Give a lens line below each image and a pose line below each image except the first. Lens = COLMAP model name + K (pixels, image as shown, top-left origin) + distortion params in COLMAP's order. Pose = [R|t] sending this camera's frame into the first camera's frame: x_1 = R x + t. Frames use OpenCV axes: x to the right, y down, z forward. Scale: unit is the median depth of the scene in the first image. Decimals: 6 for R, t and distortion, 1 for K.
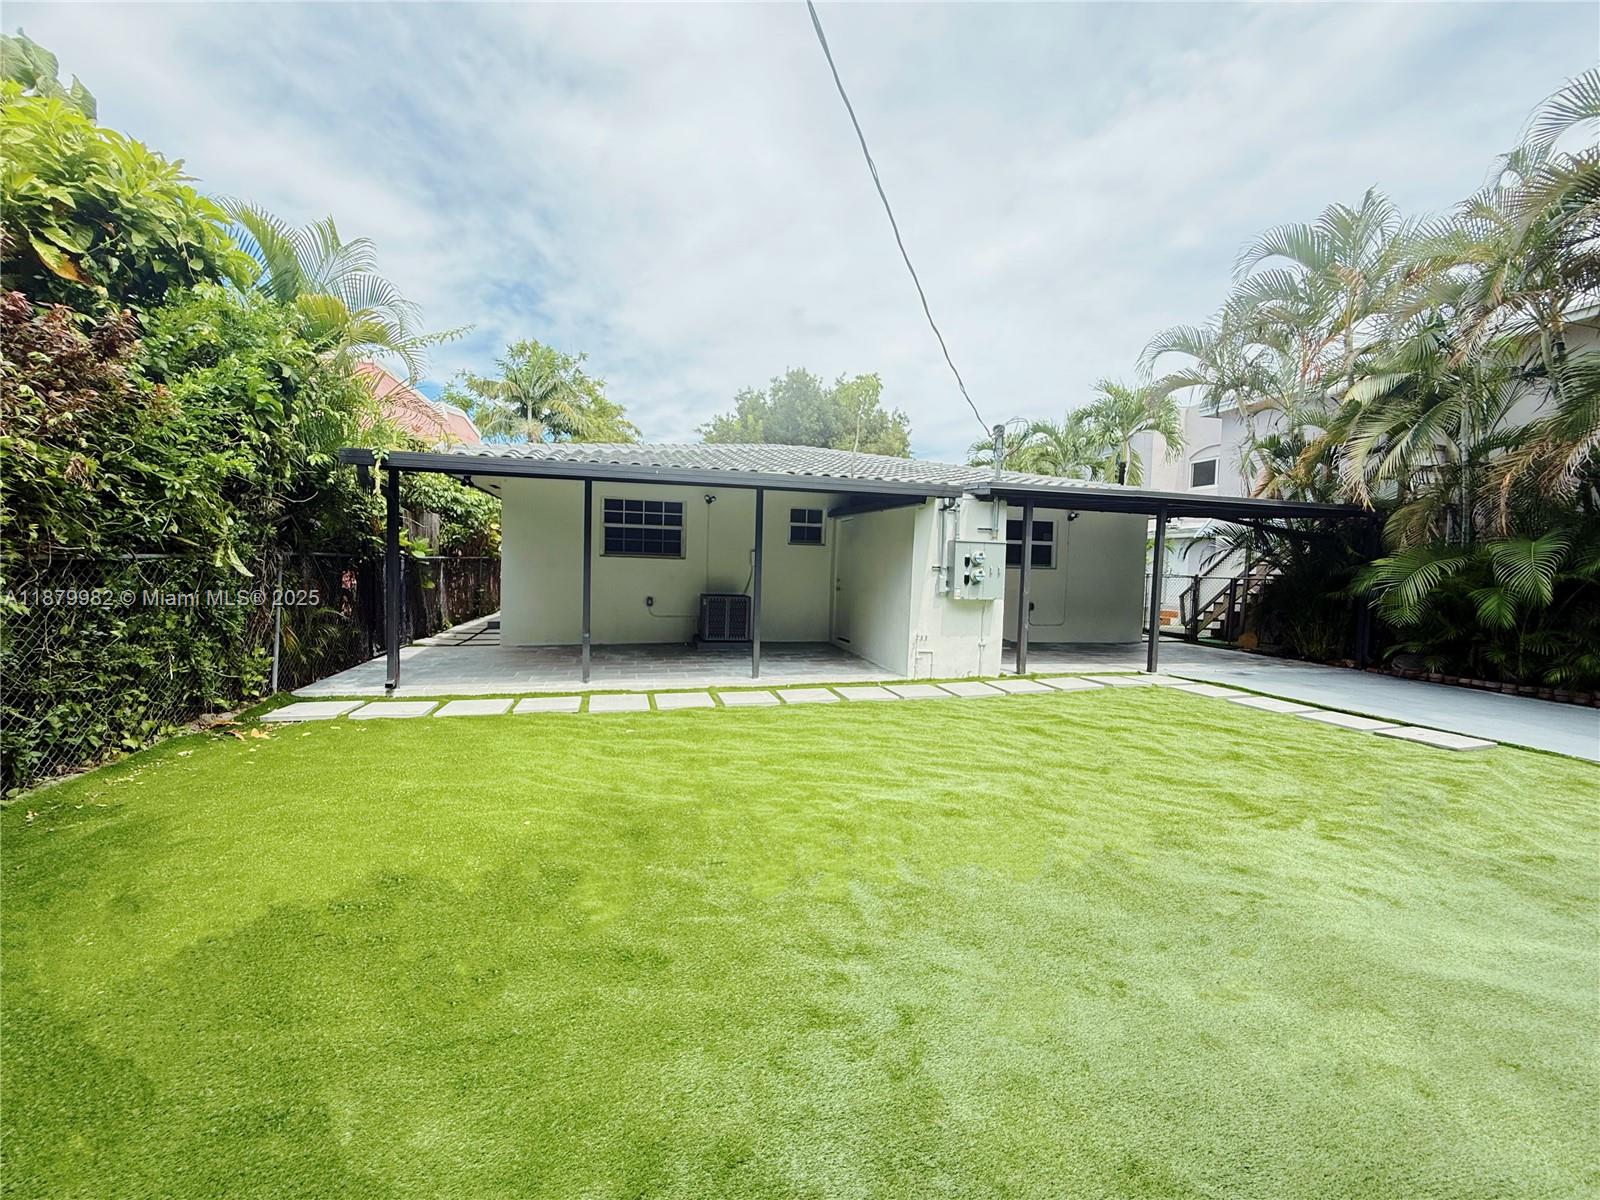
lens RADIAL K [[635.8, 0, 795.8], [0, 635.8, 601.2], [0, 0, 1]] dist [0.000142, -0.000092]
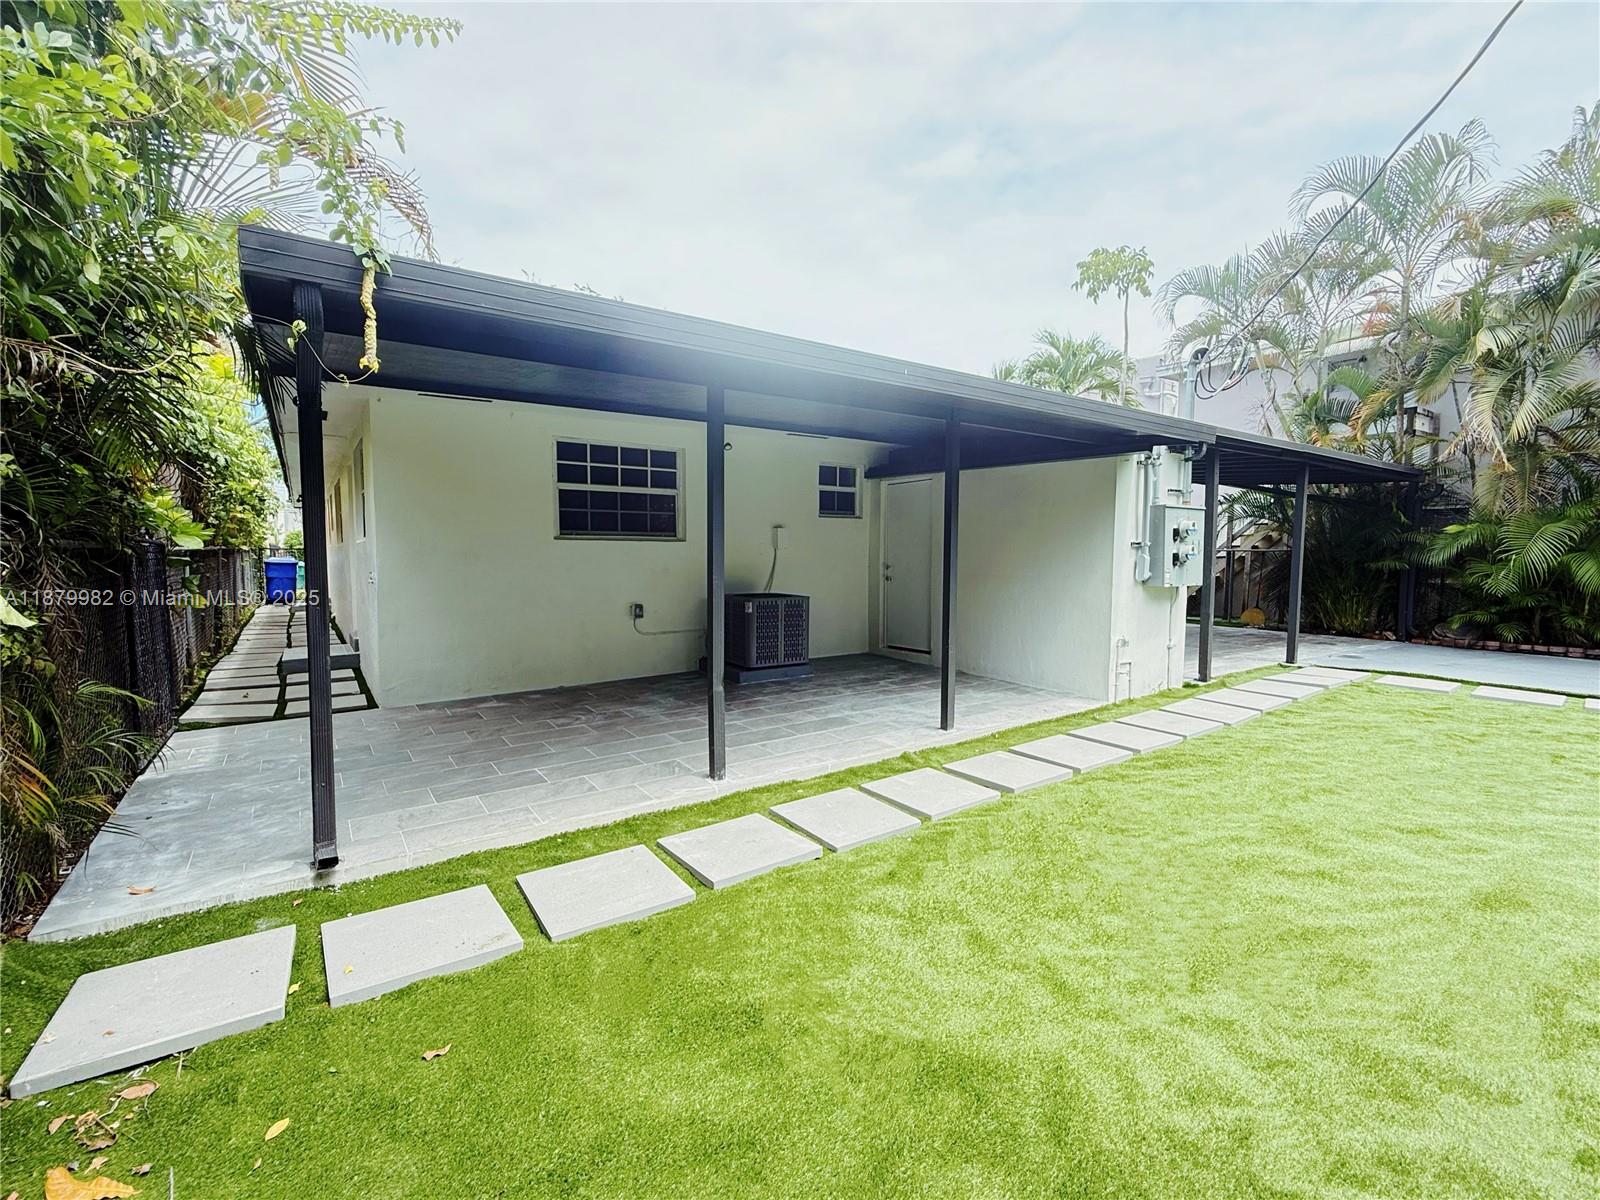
lens RADIAL K [[710.8, 0, 800.0], [0, 710.8, 600.0], [0, 0, 1]] dist [-0.004688, -0.000572]
pose [[0.937521, -0.049348, 0.344411, -0.321016], [0.043749, 0.998754, 0.024014, -0.020149], [-0.345167, -0.007446, 0.938512, 0.301694]]
